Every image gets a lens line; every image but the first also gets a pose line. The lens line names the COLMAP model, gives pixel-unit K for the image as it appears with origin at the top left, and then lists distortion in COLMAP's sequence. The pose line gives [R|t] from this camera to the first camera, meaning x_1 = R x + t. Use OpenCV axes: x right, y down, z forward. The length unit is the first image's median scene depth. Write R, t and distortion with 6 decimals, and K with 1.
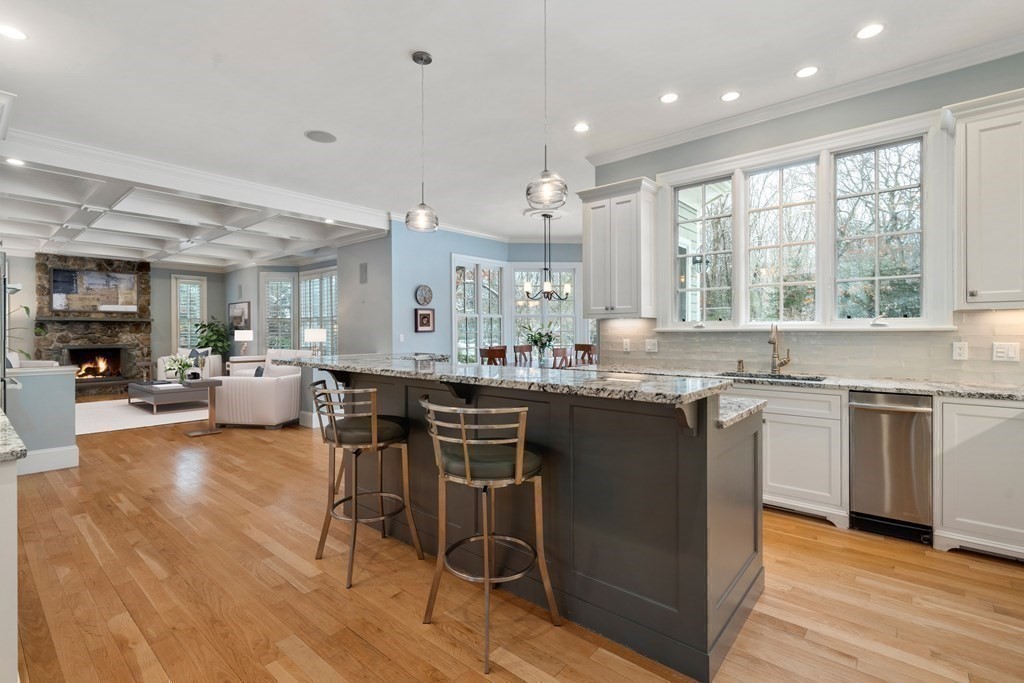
lens RADIAL K [[468.4, 0, 508.4], [0, 468.4, 329.8], [0, 0, 1]] dist [0.000800, 0.001054]
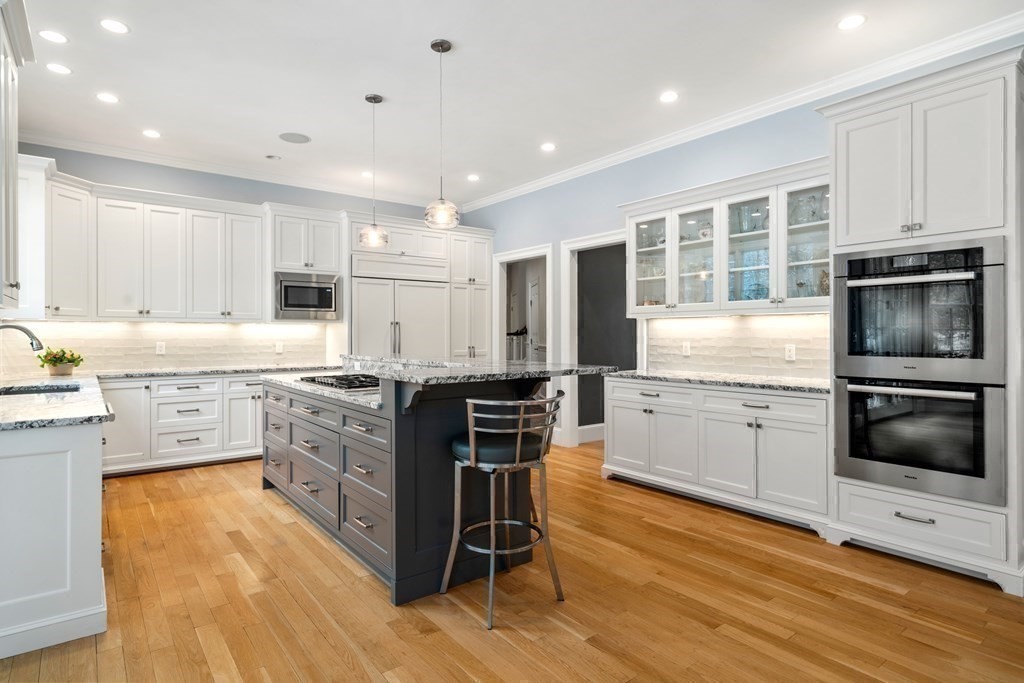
lens RADIAL K [[550.9, 0, 511.2], [0, 550.9, 337.5], [0, 0, 1]] dist [-0.003076, 0.000251]
pose [[-0.979067, 0.005333, 0.203469, -0.351455], [0.006118, 0.999976, 0.003230, 0.006237], [-0.203447, 0.004408, -0.979076, 1.326262]]
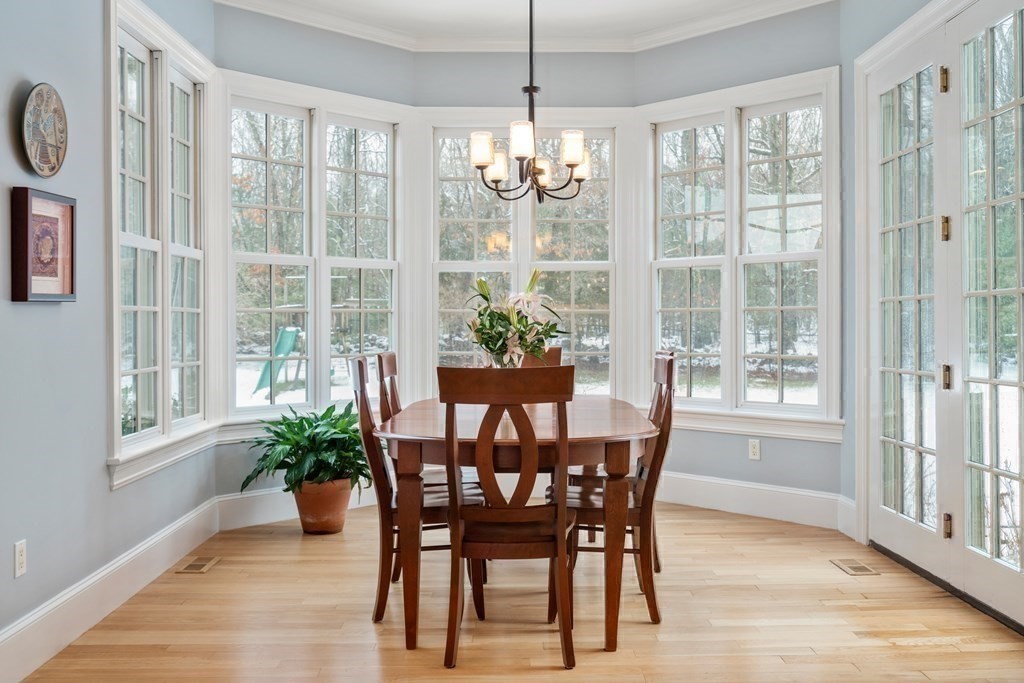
lens RADIAL K [[996.8, 0, 510.4], [0, 996.8, 318.0], [0, 0, 1]] dist [0.038865, 0.000000]
pose [[0.751745, 0.002991, 0.659447, -0.517815], [0.001041, 0.999983, -0.005722, 0.024068], [-0.659453, 0.004988, 0.751729, 0.823635]]
